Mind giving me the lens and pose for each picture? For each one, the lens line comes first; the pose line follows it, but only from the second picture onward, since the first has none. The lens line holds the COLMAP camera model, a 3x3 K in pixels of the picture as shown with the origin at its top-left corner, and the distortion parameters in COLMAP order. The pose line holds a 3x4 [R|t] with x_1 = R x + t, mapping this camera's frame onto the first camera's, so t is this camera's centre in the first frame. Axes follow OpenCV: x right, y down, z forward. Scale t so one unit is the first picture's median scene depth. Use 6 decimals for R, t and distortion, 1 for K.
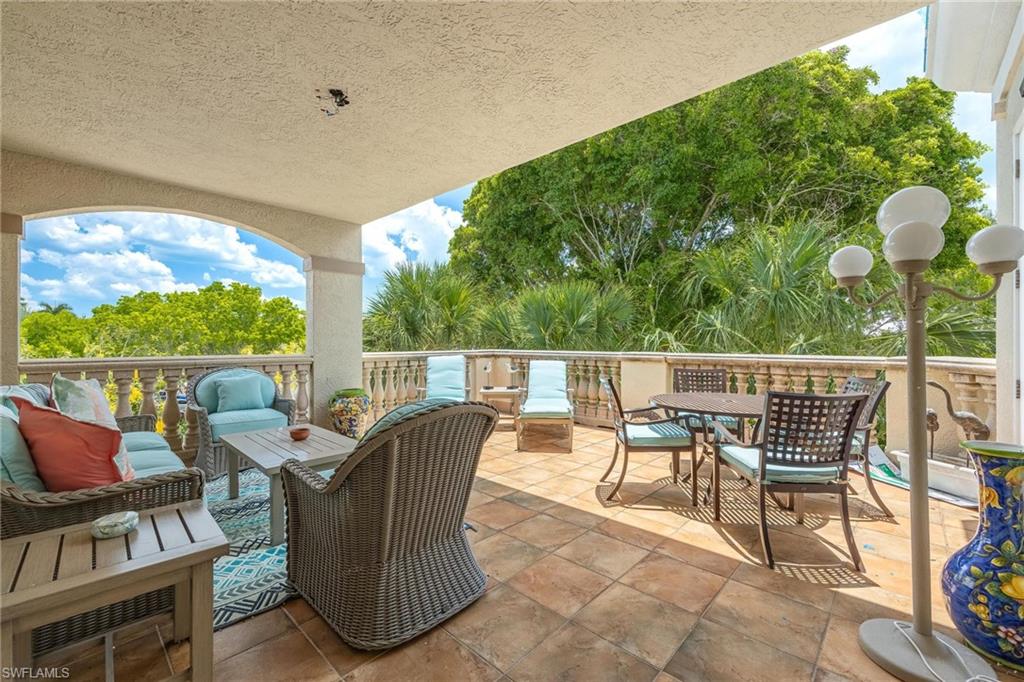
lens RADIAL K [[424.5, 0, 512.0], [0, 424.5, 335.7], [0, 0, 1]] dist [-0.000043, -0.000050]
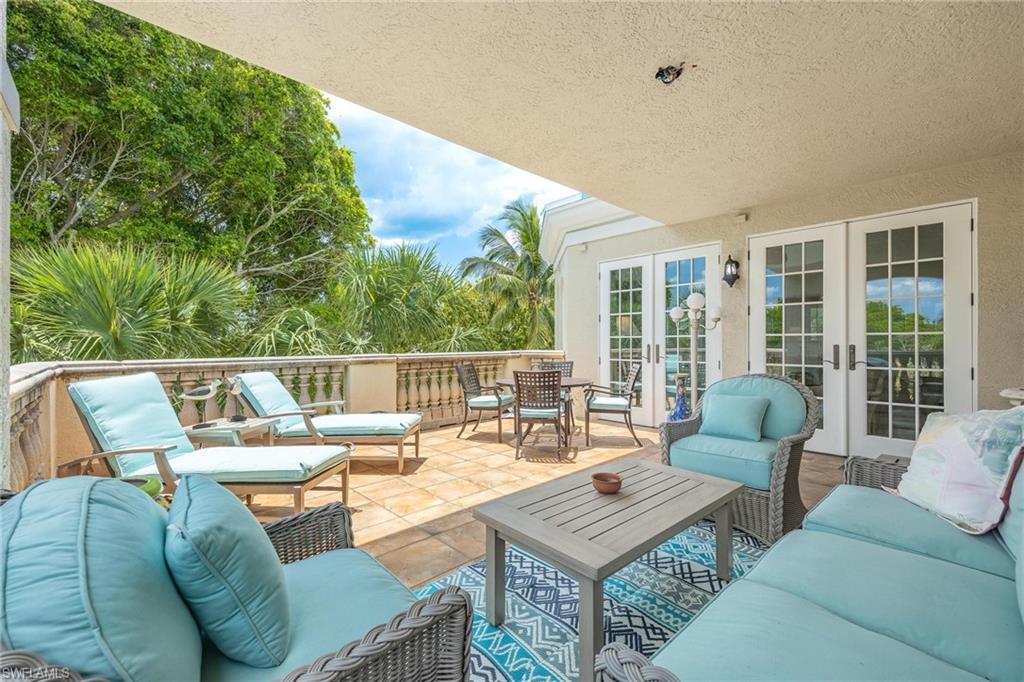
lens RADIAL K [[424.5, 0, 510.6], [0, 424.5, 344.1], [0, 0, 1]] dist [-0.000043, -0.000050]
pose [[0.067857, -0.004934, 0.997683, -1.025710], [-0.012714, 0.999902, 0.005810, 0.008925], [-0.997614, -0.013079, 0.067787, 0.976605]]
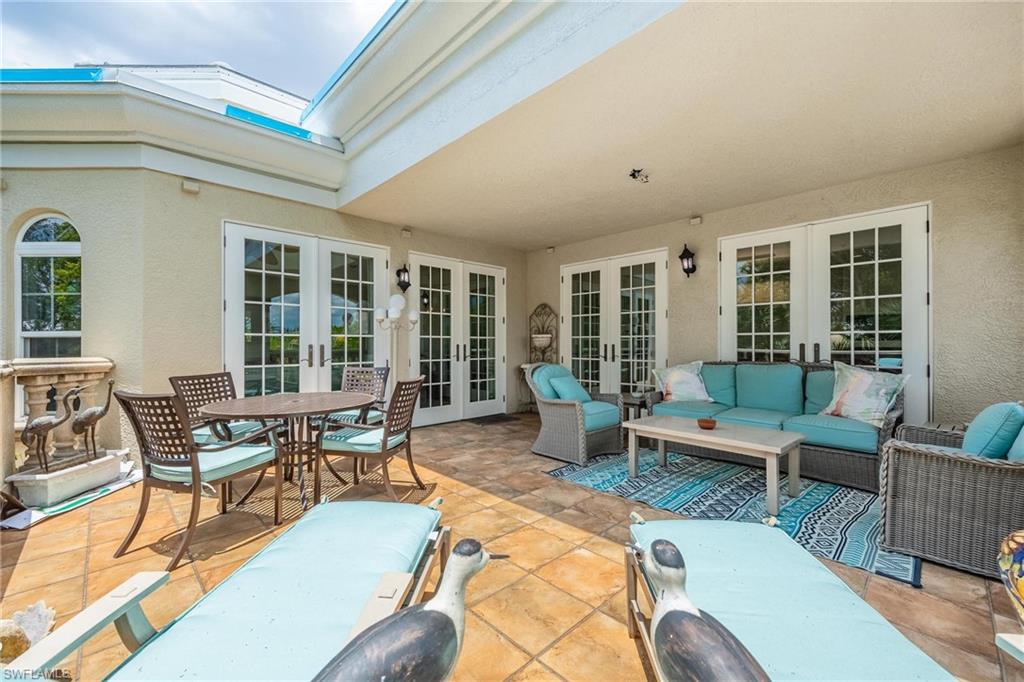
lens RADIAL K [[424.5, 0, 511.6], [0, 424.5, 344.4], [0, 0, 1]] dist [-0.000043, -0.000050]
pose [[-0.998797, -0.006672, 0.048589, -0.038171], [-0.007153, 0.999927, -0.009746, 0.022324], [-0.048520, -0.010082, -0.998771, 1.897606]]
